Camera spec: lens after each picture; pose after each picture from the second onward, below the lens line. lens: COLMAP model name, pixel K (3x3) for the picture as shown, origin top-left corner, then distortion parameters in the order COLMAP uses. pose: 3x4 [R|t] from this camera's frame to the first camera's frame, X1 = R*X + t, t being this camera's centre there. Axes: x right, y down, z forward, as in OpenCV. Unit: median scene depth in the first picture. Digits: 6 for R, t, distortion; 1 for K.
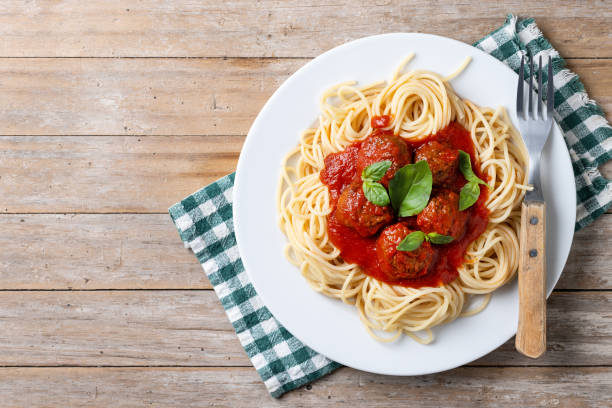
lens RADIAL K [[1584.2, 0, 303.5], [0, 1584.2, 203.9], [0, 0, 1]] dist [0.005850, 0.000000]
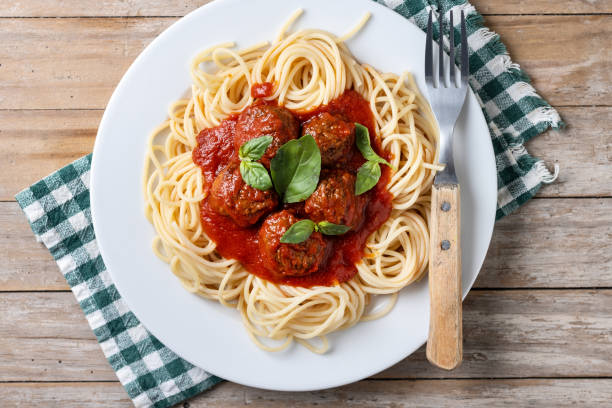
lens RADIAL K [[1584.2, 0, 307.0], [0, 1584.2, 205.1], [0, 0, 1]] dist [0.005850, 0.000000]
pose [[0.999976, -0.006912, -0.001041, 0.070662], [0.006911, 0.999976, -0.000692, 0.009643], [0.001045, 0.000684, 0.999999, 0.153161]]
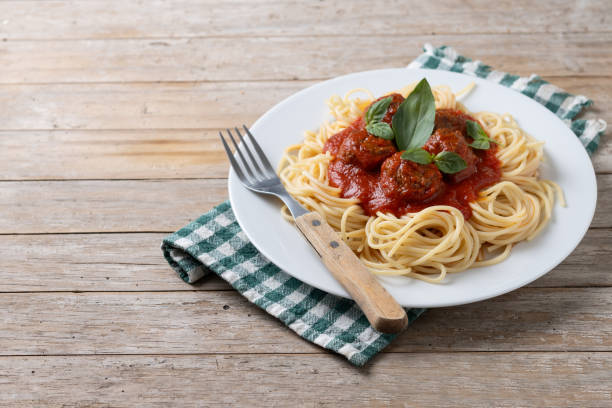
lens RADIAL K [[1584.2, 0, 303.9], [0, 1584.2, 204.9], [0, 0, 1]] dist [0.005850, 0.000000]
pose [[0.999590, -0.017221, -0.022890, 0.067415], [-0.008036, 0.598420, -0.801142, 0.783740], [0.027495, 0.800997, 0.598036, 0.446069]]
